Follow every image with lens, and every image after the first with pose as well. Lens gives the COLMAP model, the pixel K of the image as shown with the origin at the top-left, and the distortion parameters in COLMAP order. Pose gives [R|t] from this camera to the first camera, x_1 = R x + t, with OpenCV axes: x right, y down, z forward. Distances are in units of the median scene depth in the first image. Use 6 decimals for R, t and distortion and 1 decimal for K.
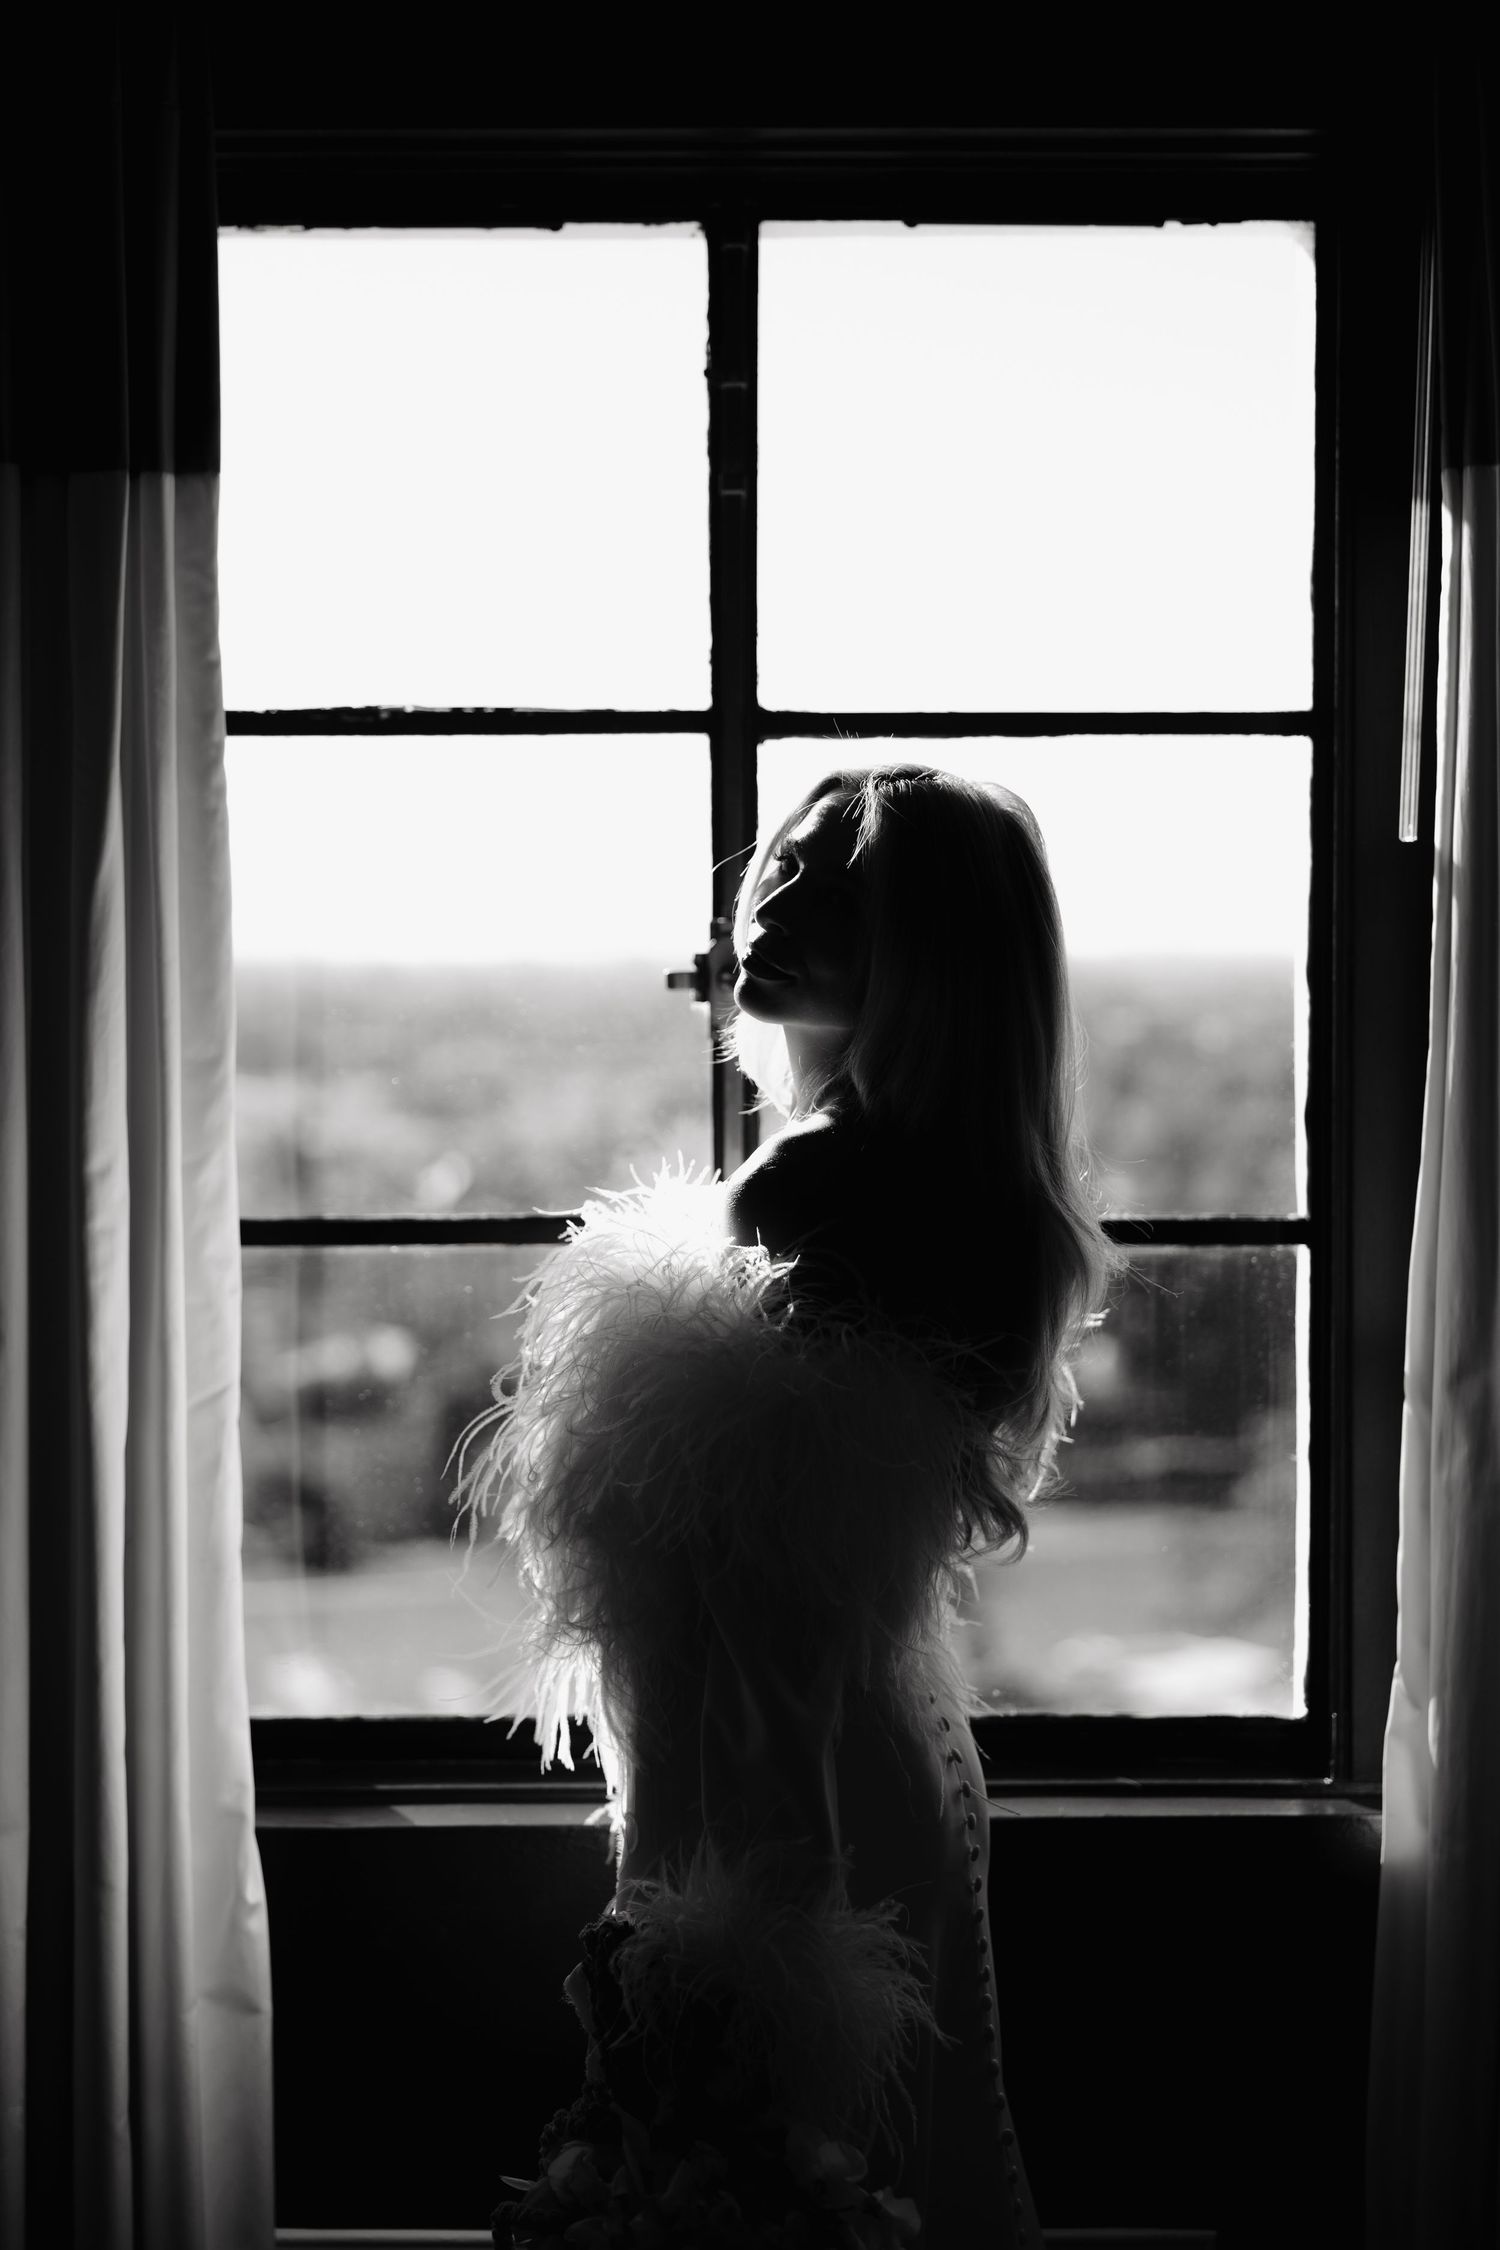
lens RADIAL K [[3494.2, 0, 750.0], [0, 3494.2, 1125.0], [0, 0, 1]] dist [-0.011446, 0.009247]
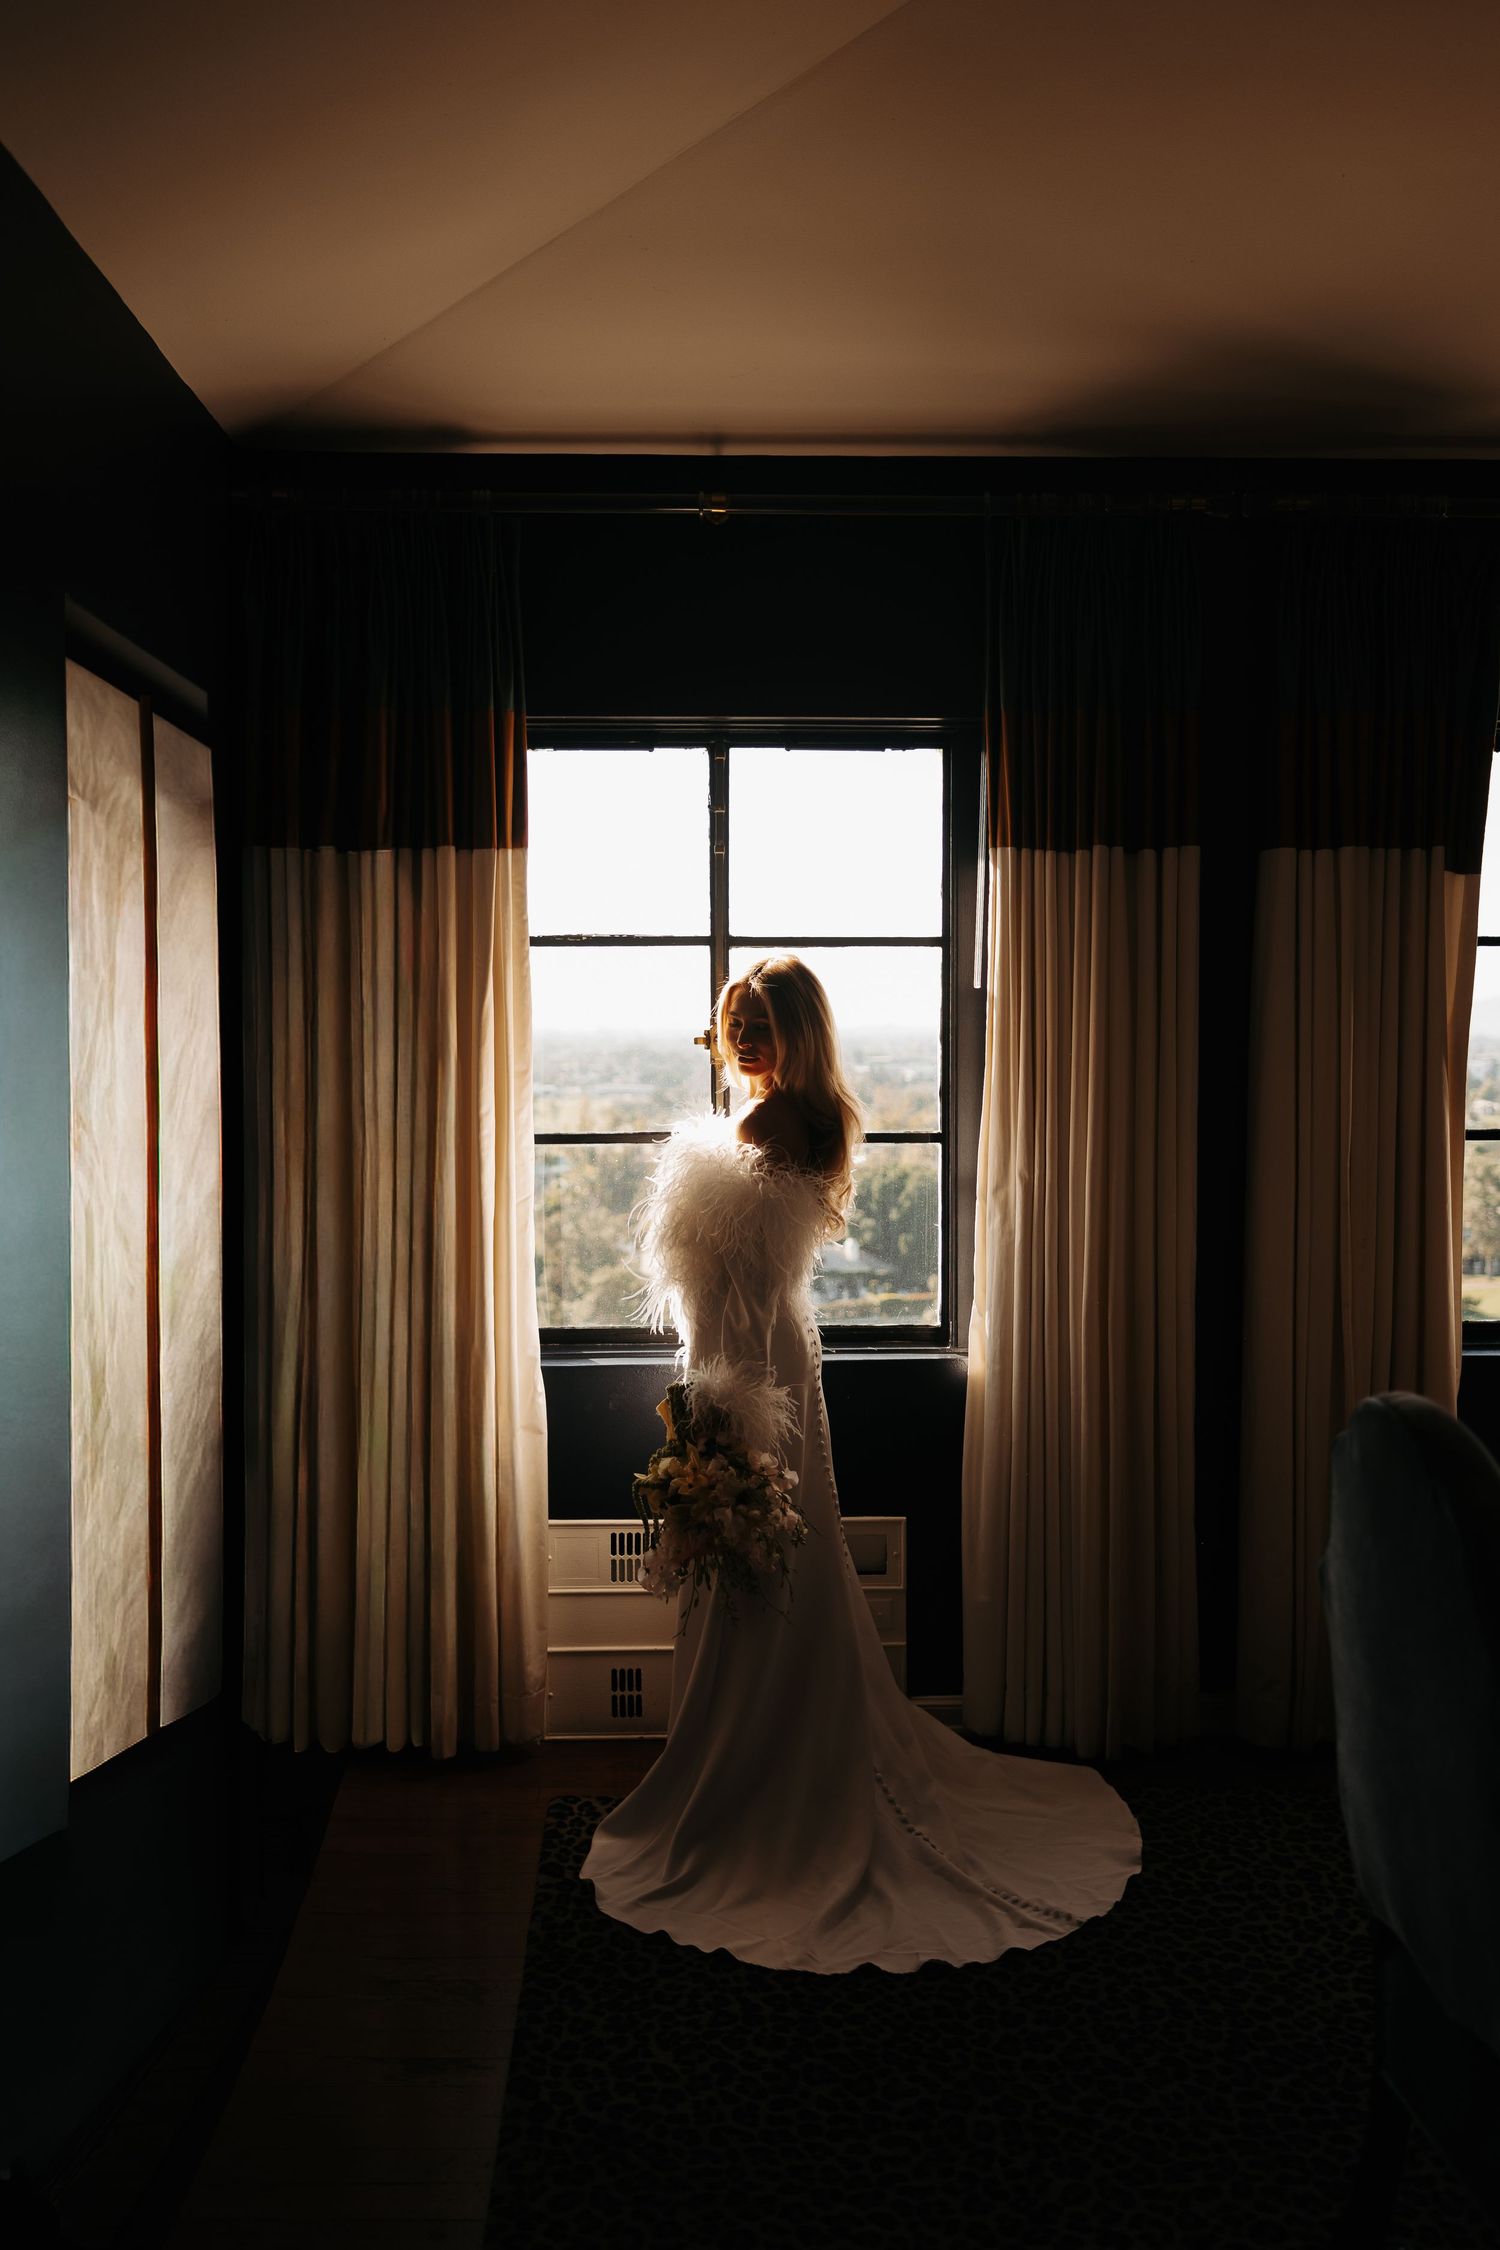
lens RADIAL K [[1933.3, 0, 750.0], [0, 1933.3, 1125.0], [0, 0, 1]] dist [0.006104, 0.000579]
pose [[0.998415, -0.003870, 0.056145, -0.063578], [0.003431, 0.999963, 0.007909, 0.009879], [-0.056174, -0.007704, 0.998391, -0.434440]]
